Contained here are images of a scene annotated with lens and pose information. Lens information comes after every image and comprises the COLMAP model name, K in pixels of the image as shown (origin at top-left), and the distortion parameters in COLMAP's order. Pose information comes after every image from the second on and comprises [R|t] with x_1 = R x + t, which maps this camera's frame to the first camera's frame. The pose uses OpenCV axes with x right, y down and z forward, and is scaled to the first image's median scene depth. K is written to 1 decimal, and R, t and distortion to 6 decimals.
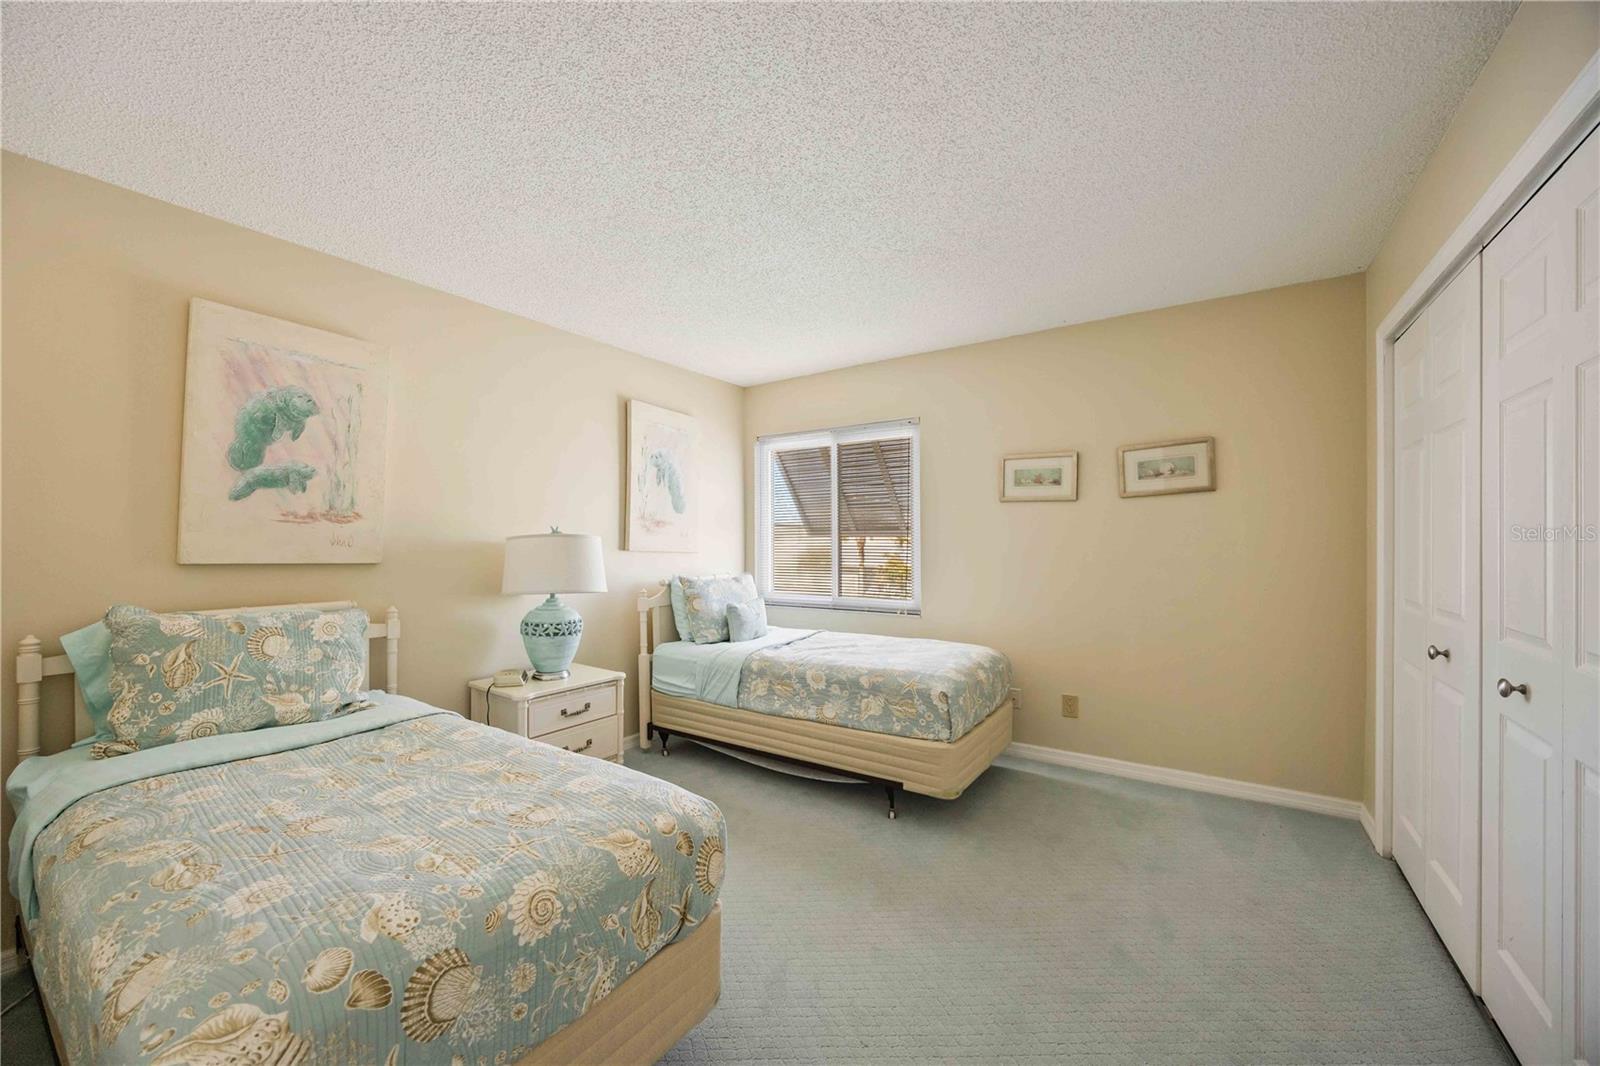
lens RADIAL K [[605.9, 0, 798.9], [0, 605.9, 542.9], [0, 0, 1]] dist [-0.002754, 0.000300]
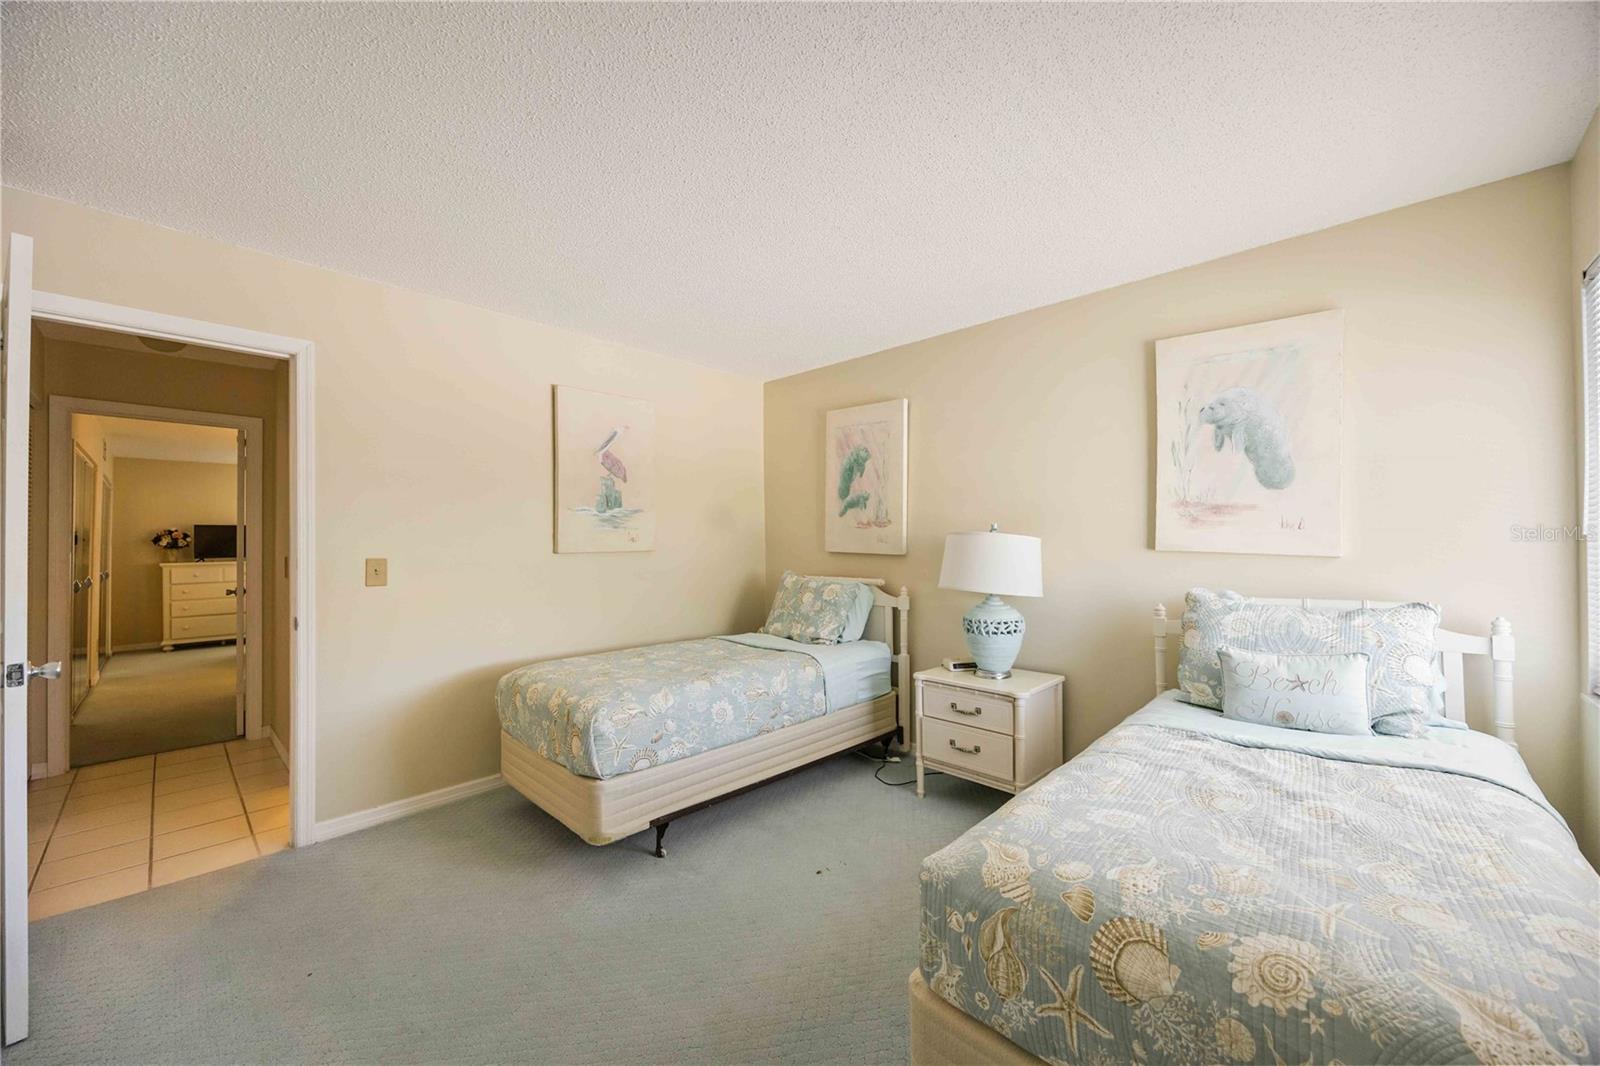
lens RADIAL K [[605.9, 0, 802.4], [0, 605.9, 541.3], [0, 0, 1]] dist [-0.002754, 0.000300]
pose [[-0.164222, 0.001779, -0.986422, 0.684951], [0.004012, 0.999991, 0.001135, -0.000389], [0.986415, -0.003771, -0.164227, 0.950502]]
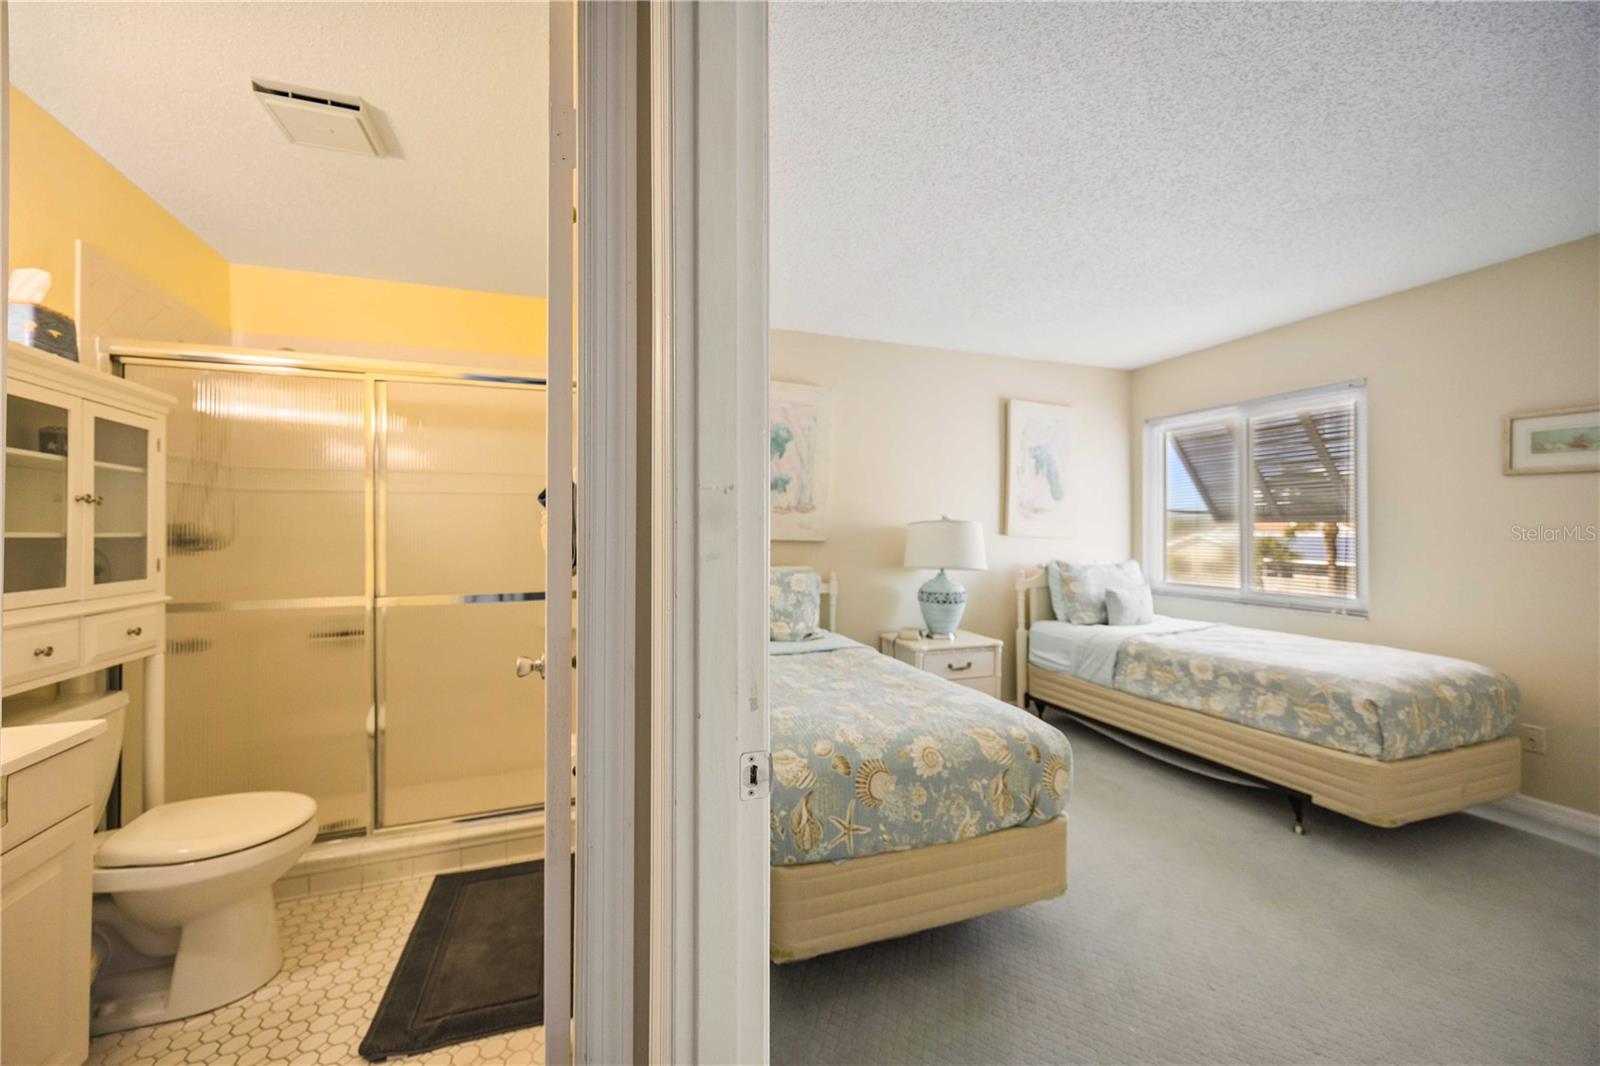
lens RADIAL K [[605.9, 0, 794.0], [0, 605.9, 529.2], [0, 0, 1]] dist [-0.002754, 0.000300]
pose [[0.807160, 0.003291, -0.590324, 0.080053], [-0.006433, 0.999974, -0.003222, 0.010262], [0.590298, 0.006398, 0.807160, -0.178876]]
